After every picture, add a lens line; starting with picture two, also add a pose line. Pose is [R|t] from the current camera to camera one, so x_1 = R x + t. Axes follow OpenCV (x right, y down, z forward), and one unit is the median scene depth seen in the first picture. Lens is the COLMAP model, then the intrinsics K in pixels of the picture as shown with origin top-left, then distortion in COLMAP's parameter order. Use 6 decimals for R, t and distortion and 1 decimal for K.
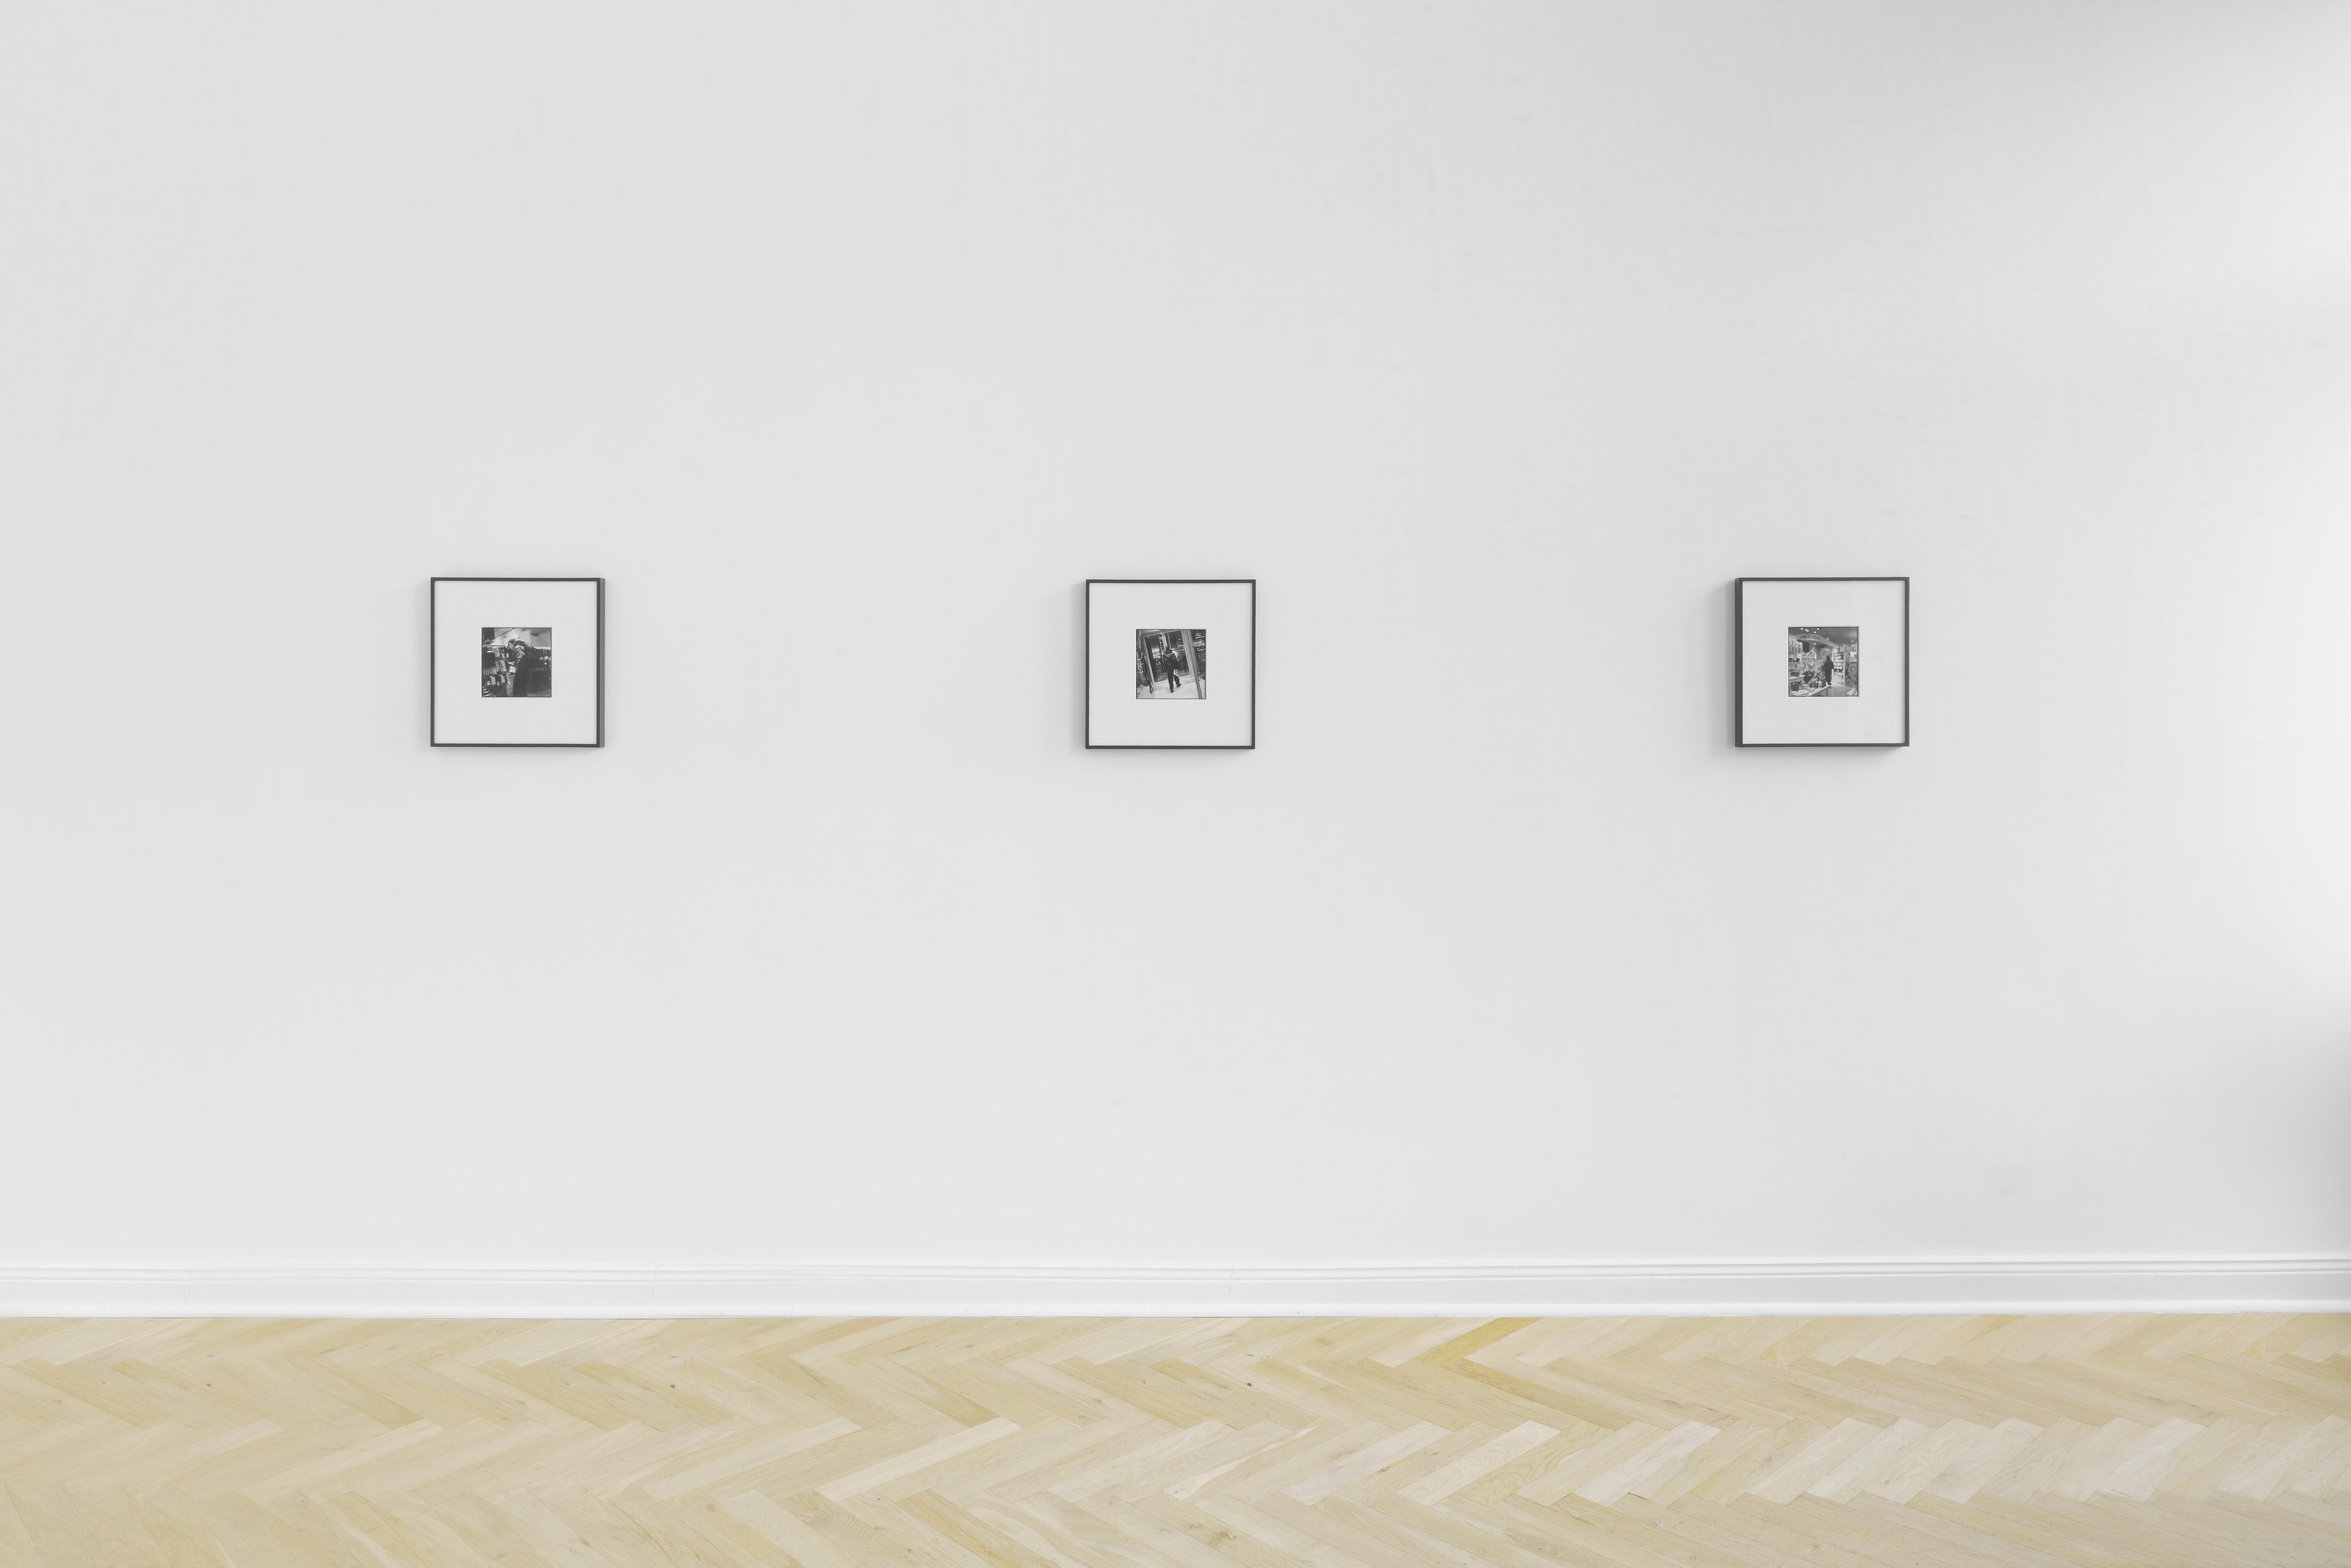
lens RADIAL K [[1569.6, 0, 1175.5], [0, 1569.6, 784.0], [0, 0, 1]] dist [-0.003753, -0.000530]
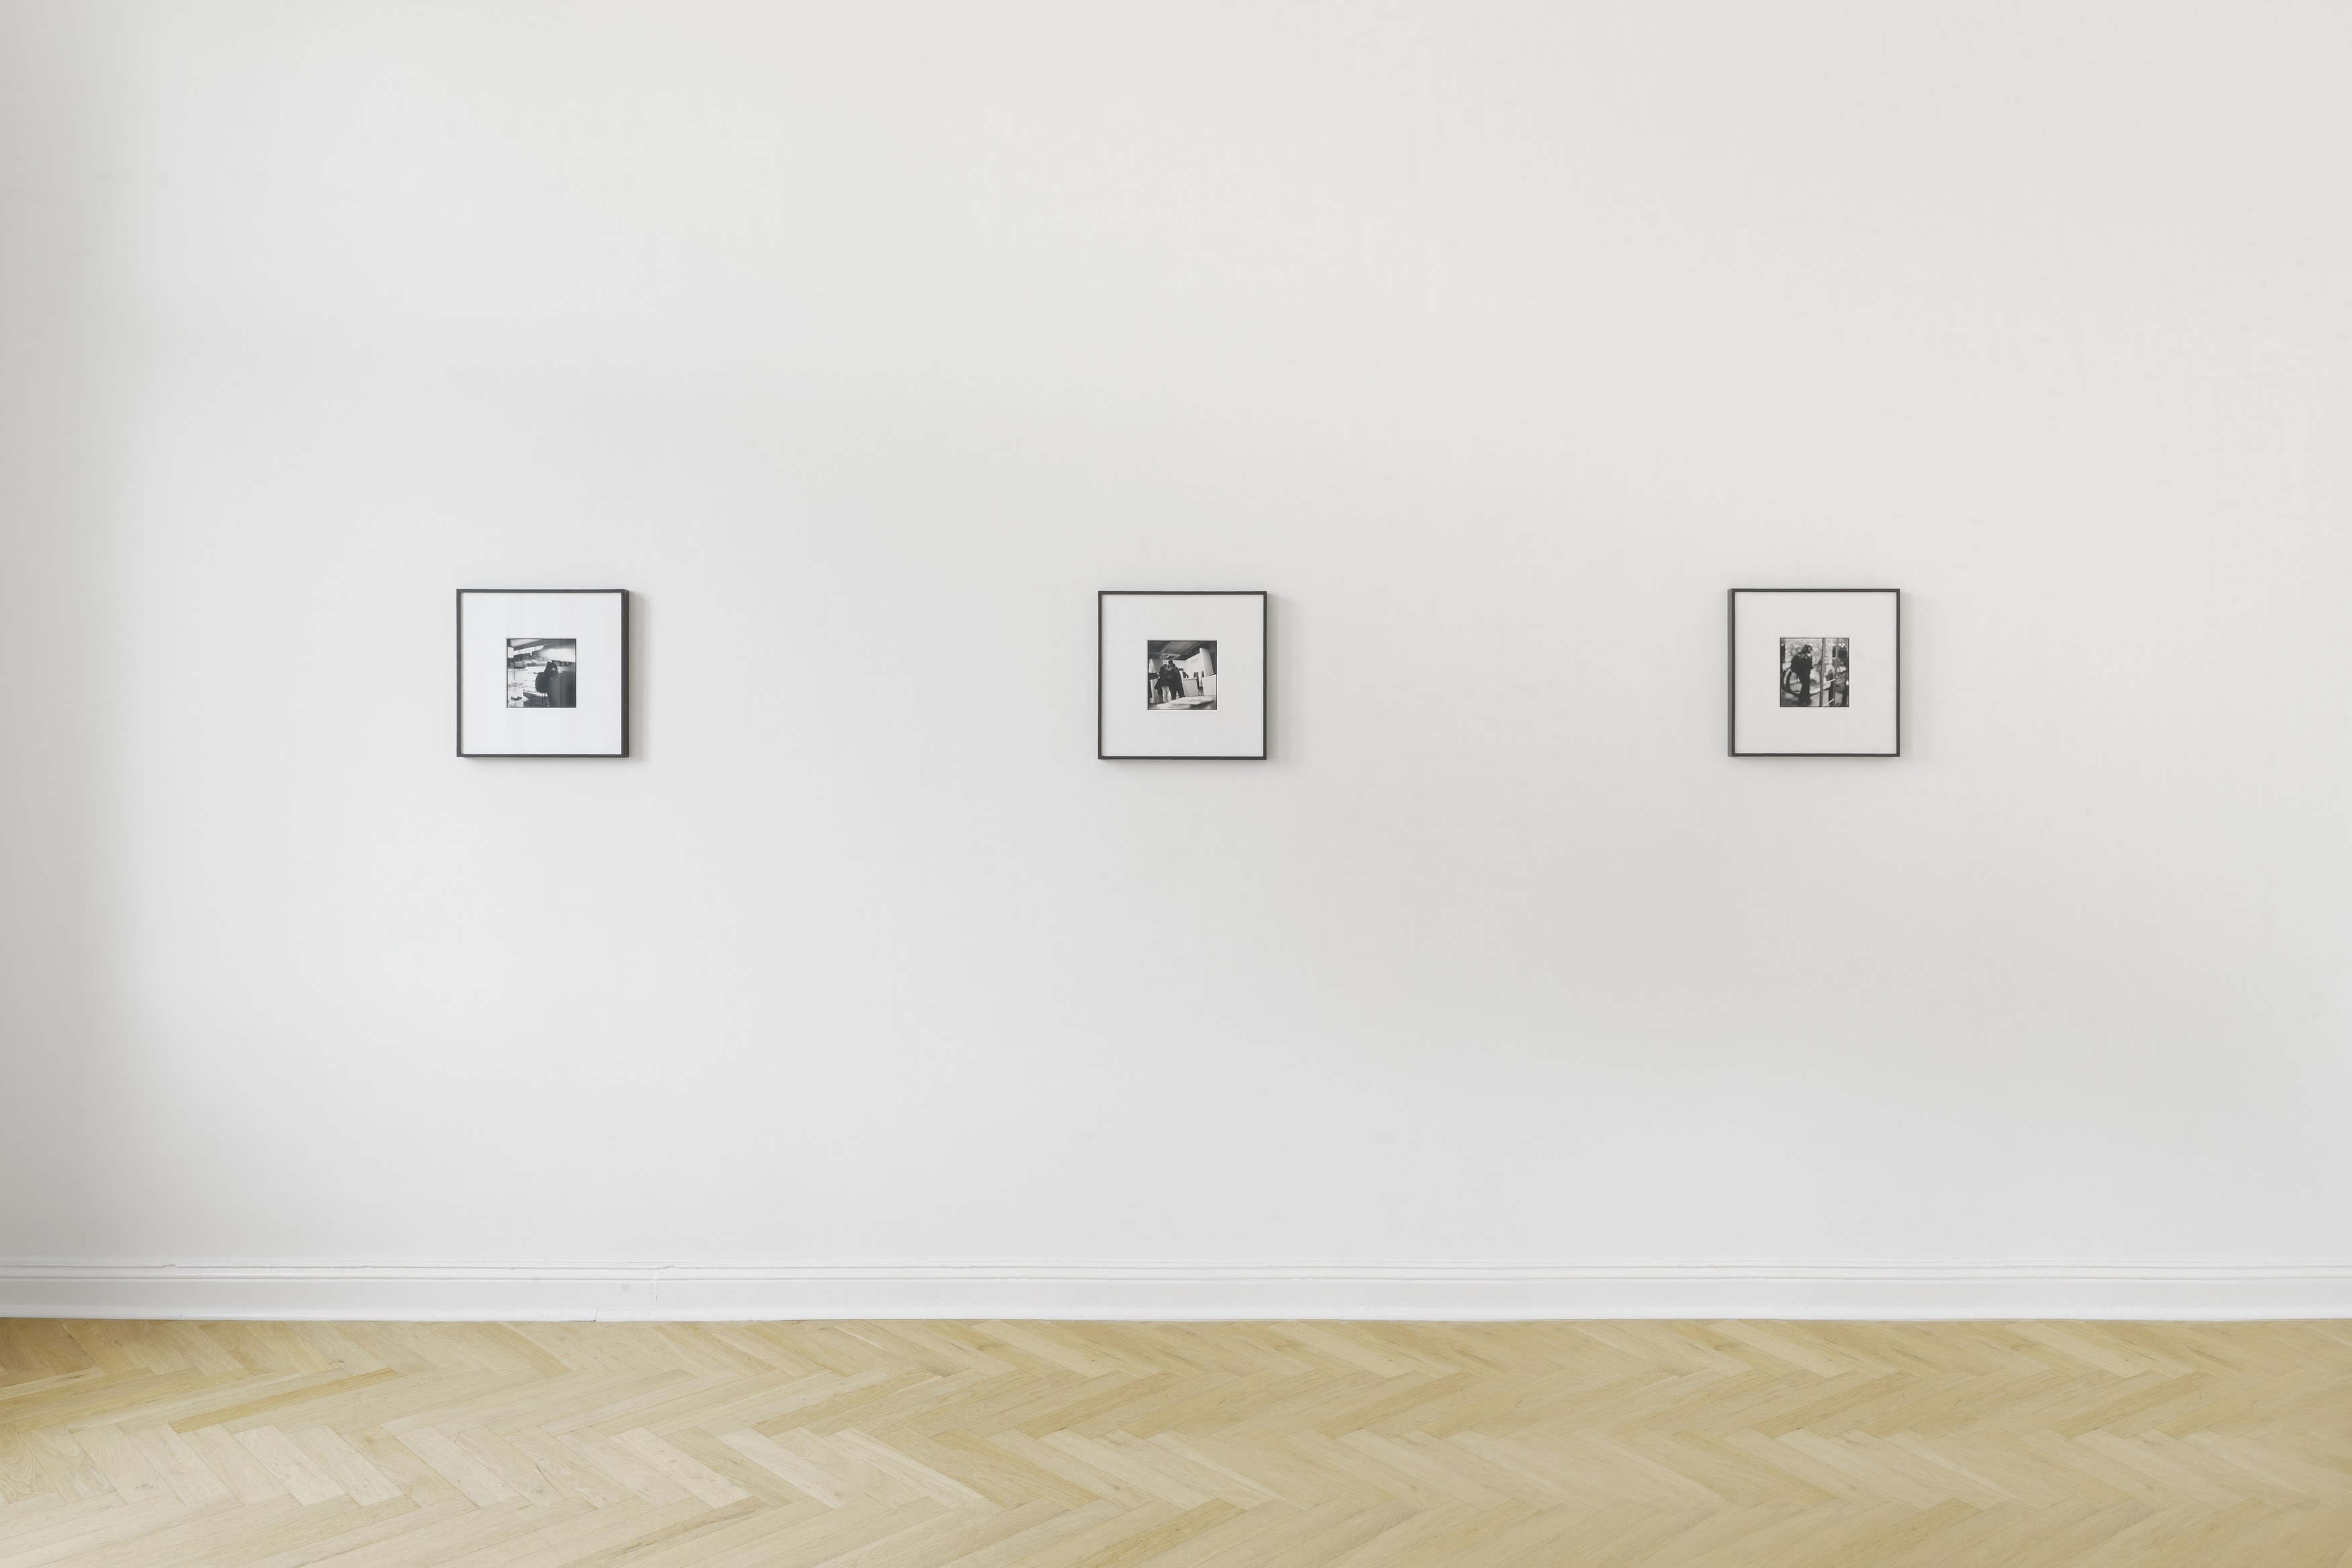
lens RADIAL K [[1552.9, 0, 1176.6], [0, 1552.9, 821.9], [0, 0, 1]] dist [0.020938, 0.001126]
pose [[0.999976, -0.002114, -0.006641, -0.776625], [0.002236, 0.999828, 0.018408, -0.000885], [0.006601, -0.018423, 0.999809, -0.008079]]
